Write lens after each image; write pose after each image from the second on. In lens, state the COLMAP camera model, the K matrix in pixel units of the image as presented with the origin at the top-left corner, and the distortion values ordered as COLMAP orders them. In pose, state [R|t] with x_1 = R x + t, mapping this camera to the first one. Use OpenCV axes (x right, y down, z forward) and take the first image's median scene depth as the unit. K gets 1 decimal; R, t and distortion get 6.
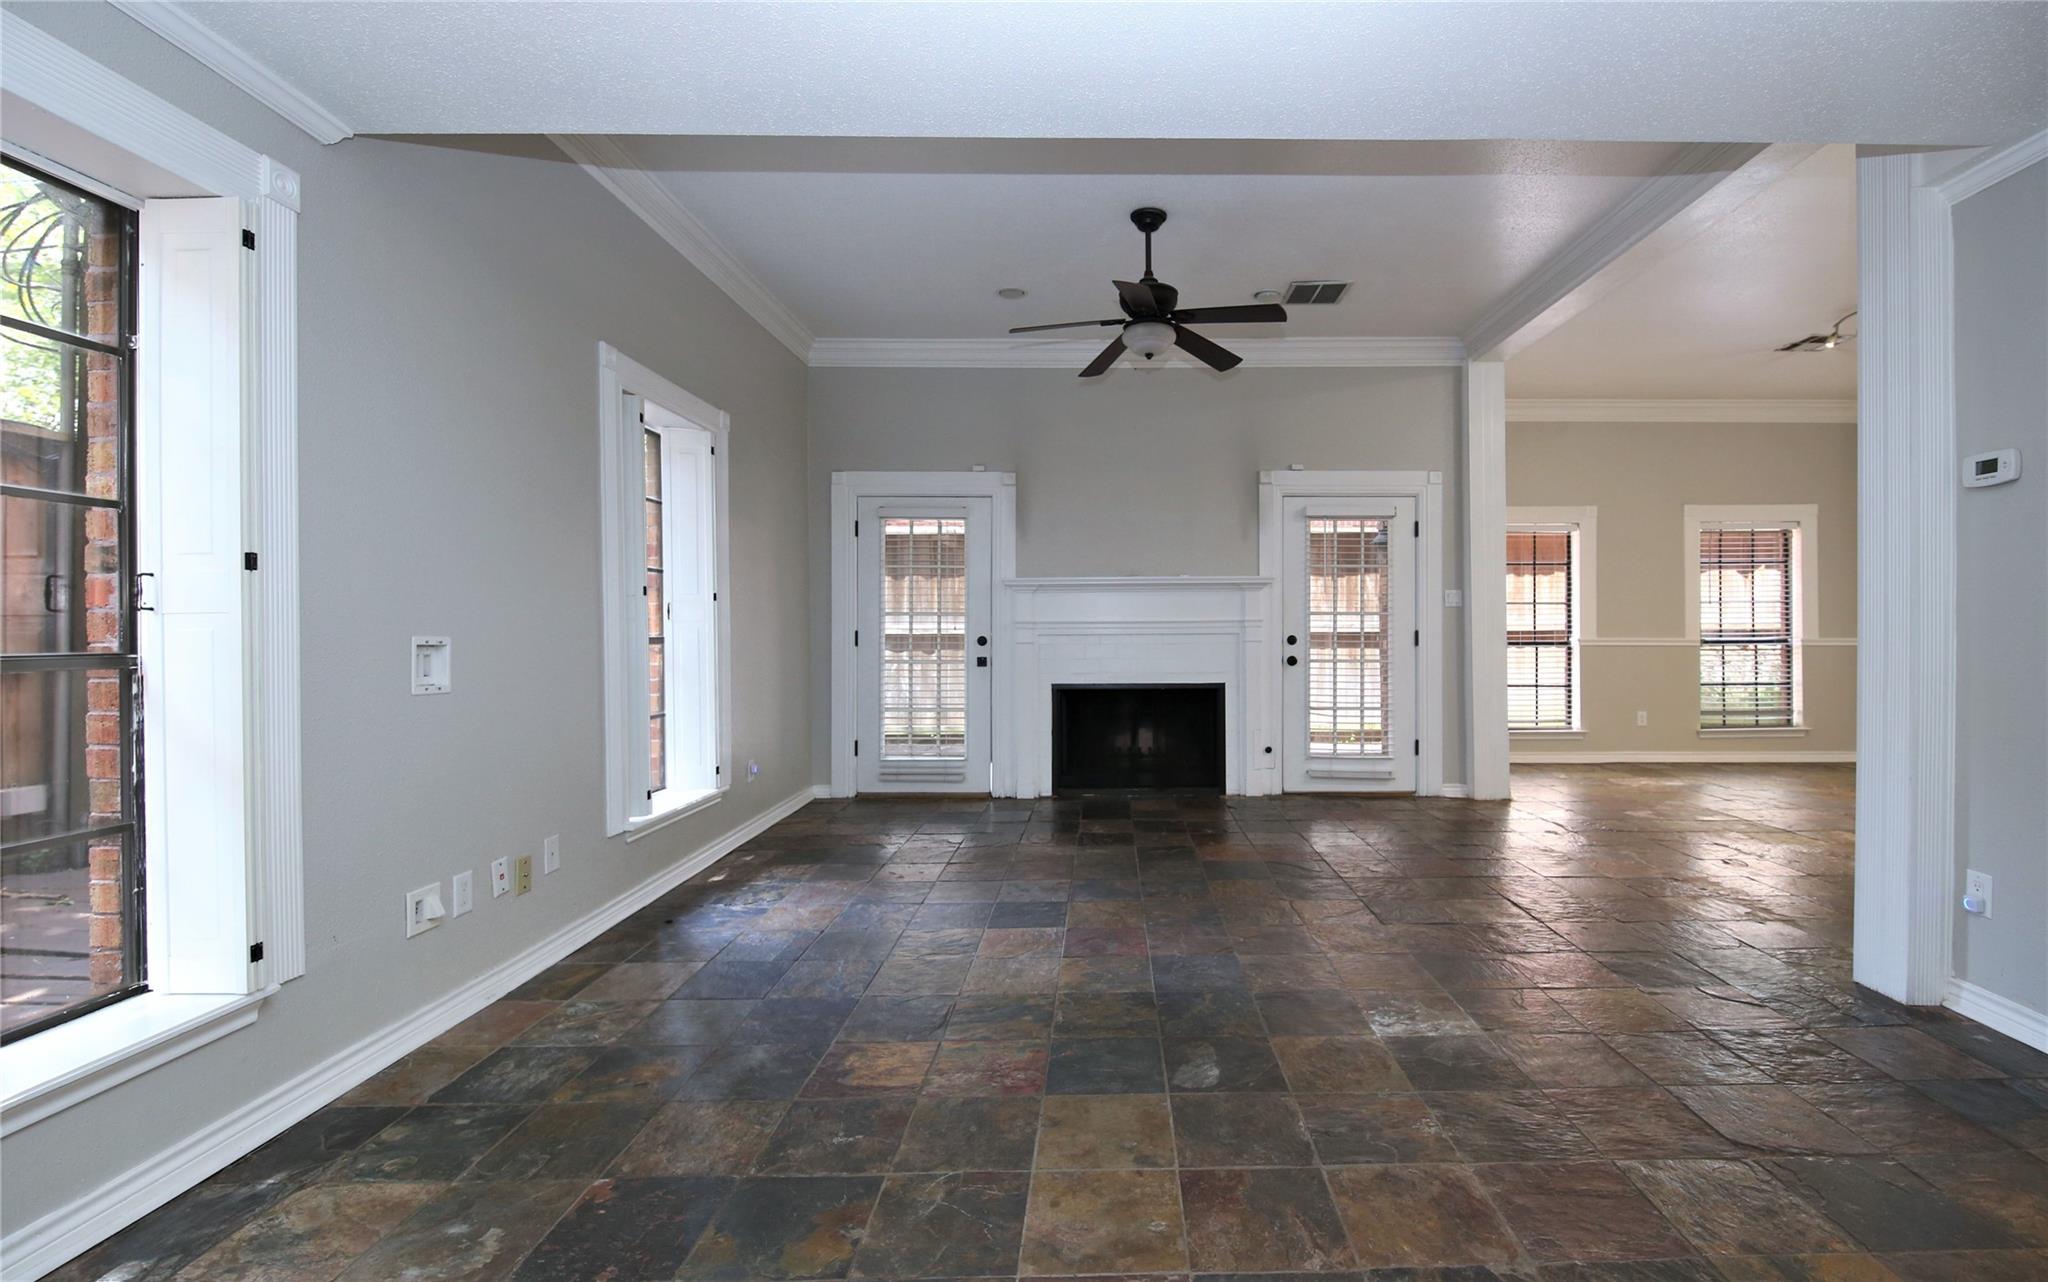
lens RADIAL K [[921.0, 0, 1025.3], [0, 921.0, 634.3], [0, 0, 1]] dist [0.012463, 0.000344]
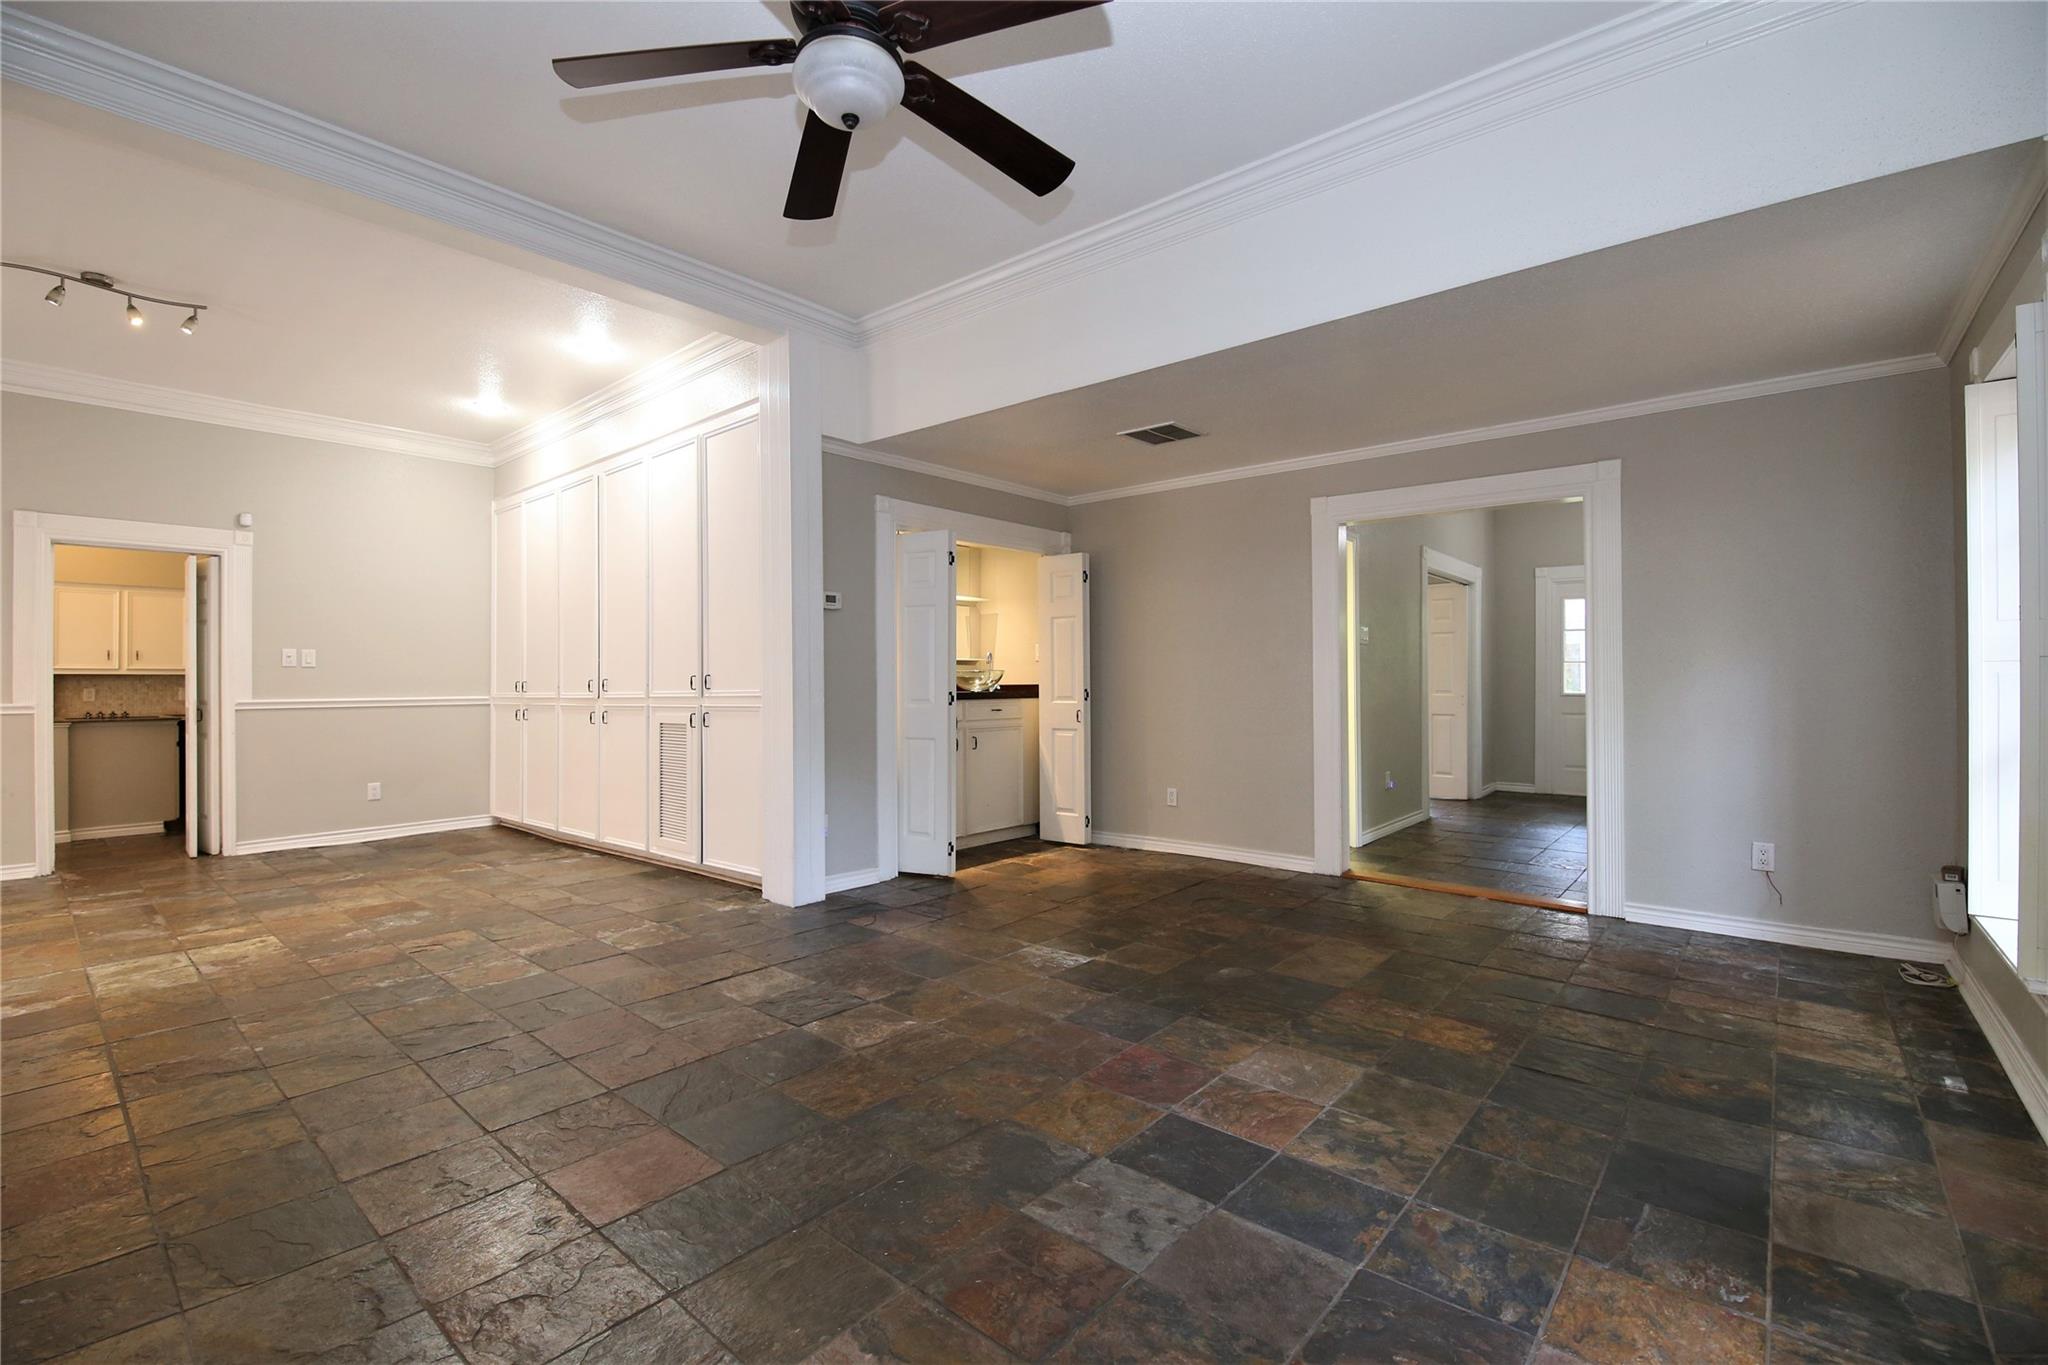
lens RADIAL K [[904.1, 0, 1024.0], [0, 904.1, 675.6], [0, 0, 1]] dist [0.033745, 0.000145]
pose [[-0.815989, -0.001316, 0.578066, -0.396791], [-0.000433, 0.999999, 0.001664, -0.026645], [-0.578067, 0.001108, -0.815989, 2.391914]]
